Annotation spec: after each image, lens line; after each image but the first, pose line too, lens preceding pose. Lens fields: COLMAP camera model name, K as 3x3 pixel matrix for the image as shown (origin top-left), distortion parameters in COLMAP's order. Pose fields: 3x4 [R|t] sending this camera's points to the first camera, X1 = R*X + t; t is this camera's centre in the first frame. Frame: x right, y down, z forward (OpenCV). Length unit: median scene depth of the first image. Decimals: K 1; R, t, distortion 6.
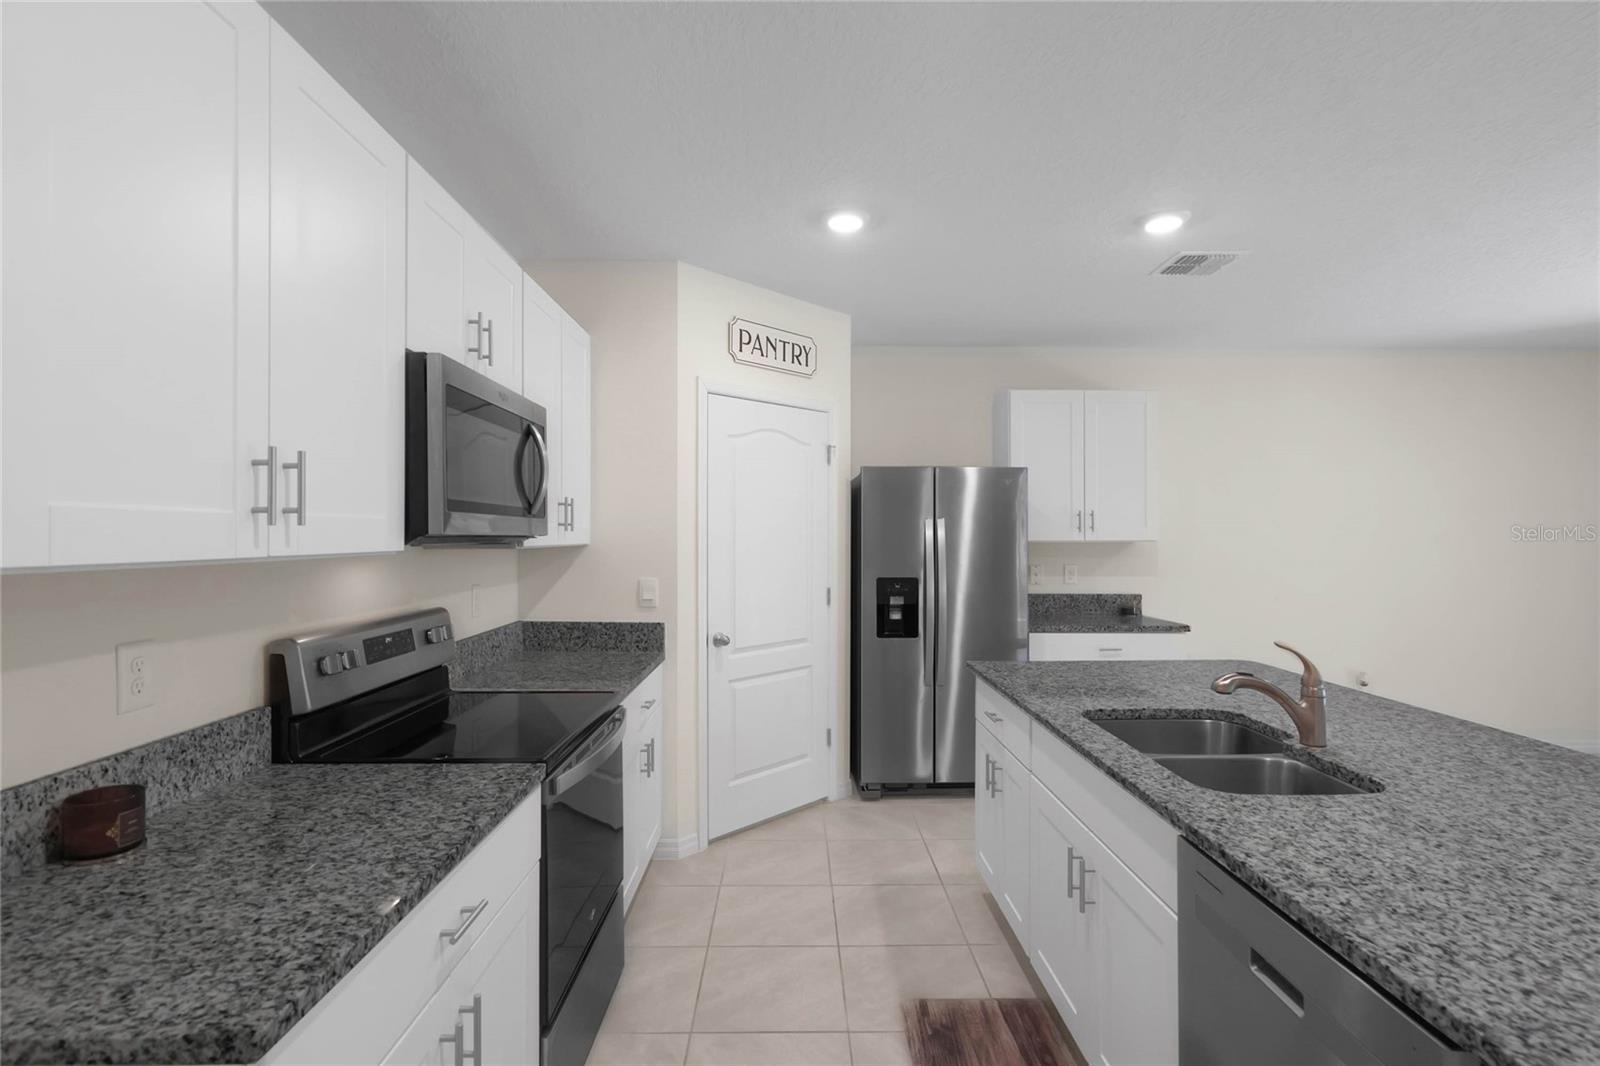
lens RADIAL K [[744.2, 0, 831.7], [0, 744.2, 537.6], [0, 0, 1]] dist [-0.000888, 0.000423]
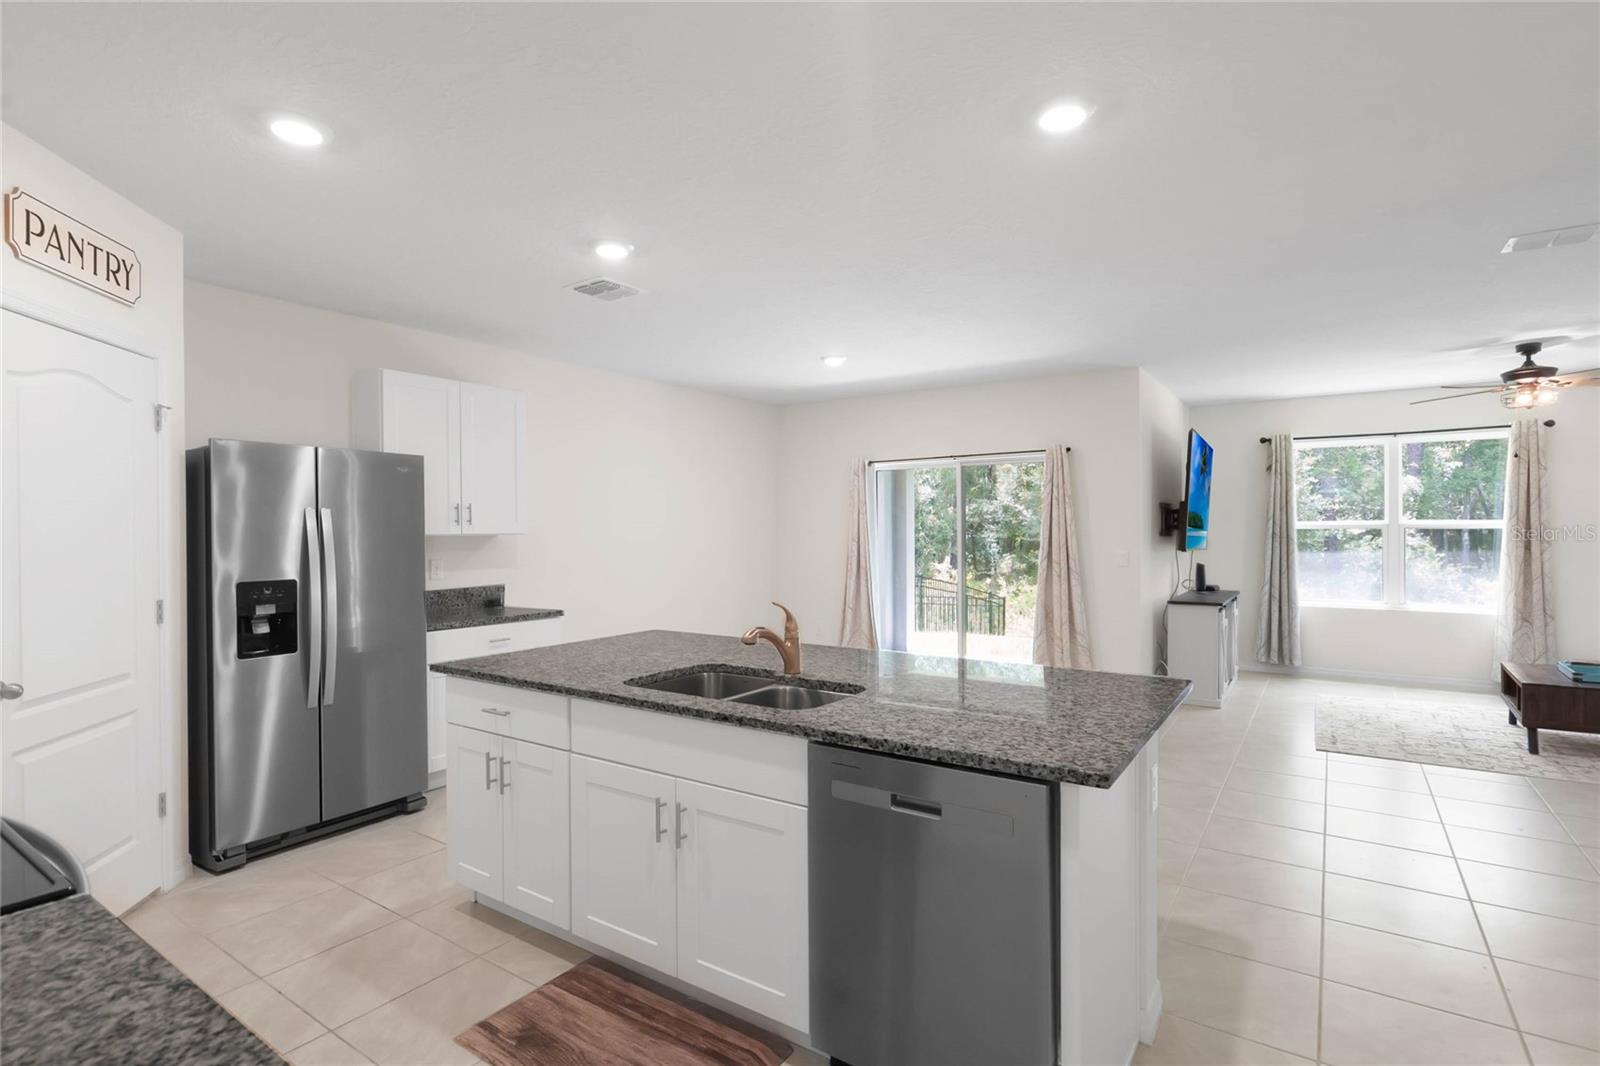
lens RADIAL K [[744.0, 0, 785.2], [0, 744.0, 535.4], [0, 0, 1]] dist [-0.005048, -0.000001]
pose [[0.605218, -0.008488, 0.796015, -0.236213], [0.008741, 0.999954, 0.004016, 0.007177], [-0.796012, 0.004527, 0.605264, 0.082670]]
